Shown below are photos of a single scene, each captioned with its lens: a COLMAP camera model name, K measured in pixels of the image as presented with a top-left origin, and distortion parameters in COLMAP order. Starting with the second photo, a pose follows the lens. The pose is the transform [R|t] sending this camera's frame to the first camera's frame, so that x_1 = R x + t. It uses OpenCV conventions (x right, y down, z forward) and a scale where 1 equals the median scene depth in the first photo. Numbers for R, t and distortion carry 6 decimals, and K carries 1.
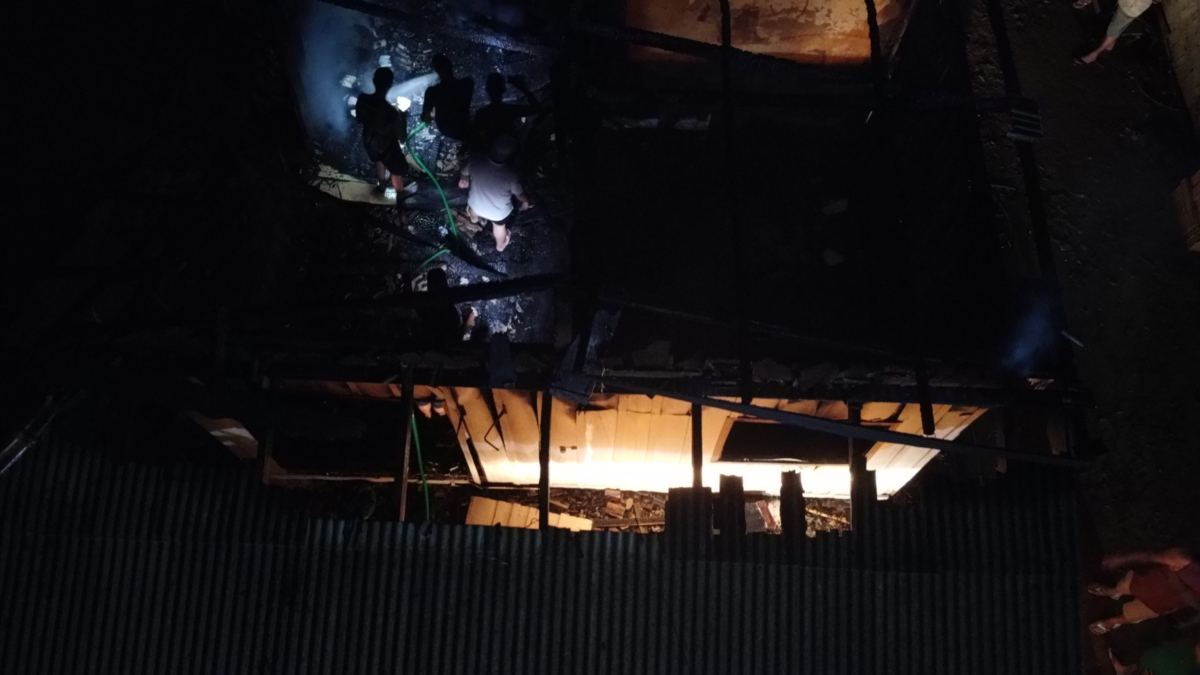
lens RADIAL K [[918.2, 0, 594.1], [0, 918.2, 338.1], [0, 0, 1]] dist [-0.002565, -0.007726]
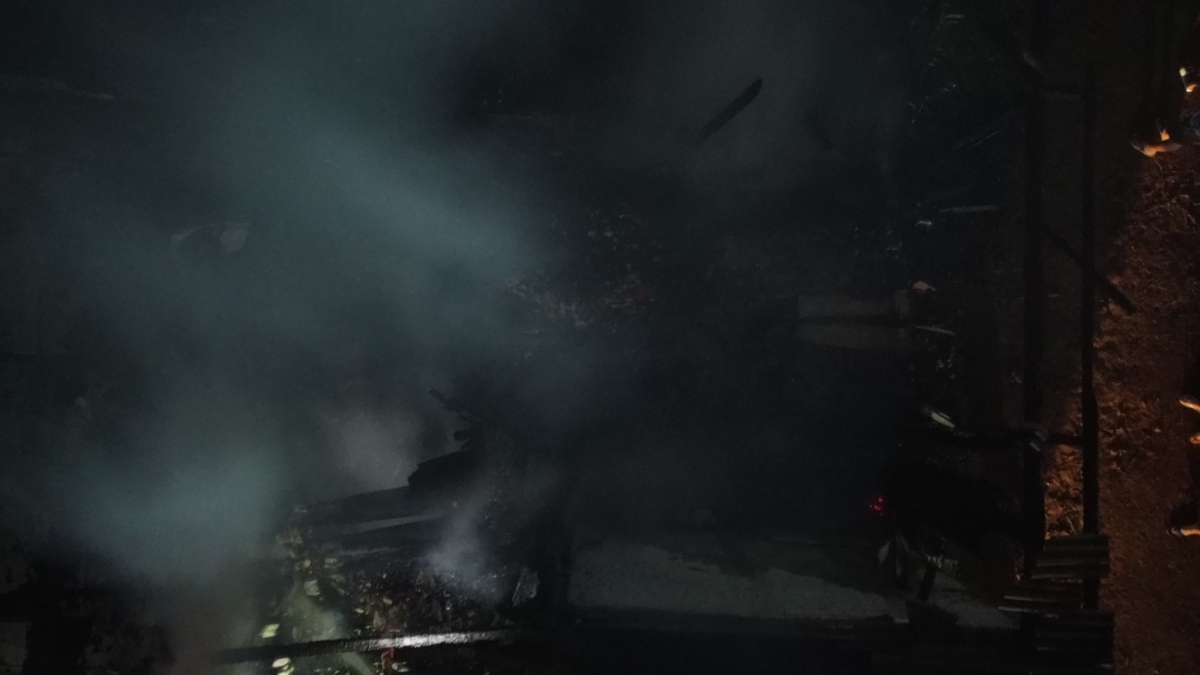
lens RADIAL K [[918.2, 0, 578.6], [0, 918.2, 328.6], [0, 0, 1]] dist [-0.002565, -0.007726]
pose [[0.999972, 0.003311, -0.006737, 0.014399], [-0.000175, 0.907513, 0.420023, -1.030989], [0.007505, -0.420010, 0.907488, 0.445405]]
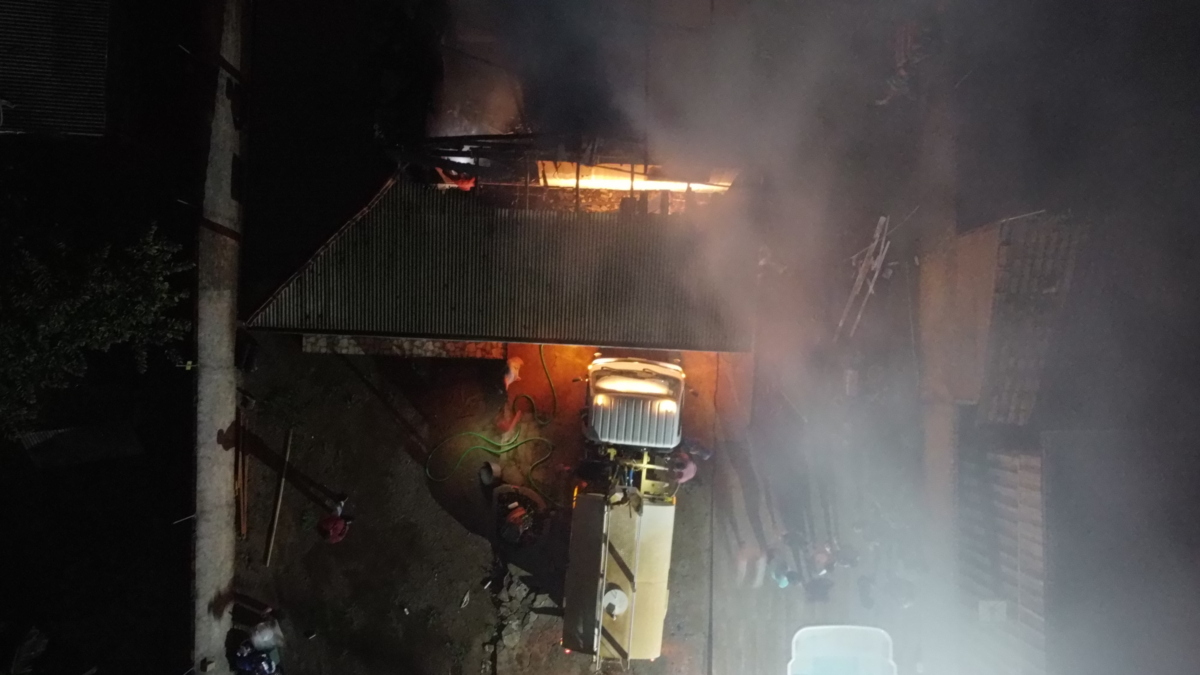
lens RADIAL K [[918.2, 0, 595.3], [0, 918.2, 331.6], [0, 0, 1]] dist [-0.002565, -0.007726]
pose [[0.999993, 0.003068, 0.002200, -0.003391], [-0.003664, 0.928898, 0.370318, -0.344962], [-0.000907, -0.370323, 0.928903, -1.225485]]
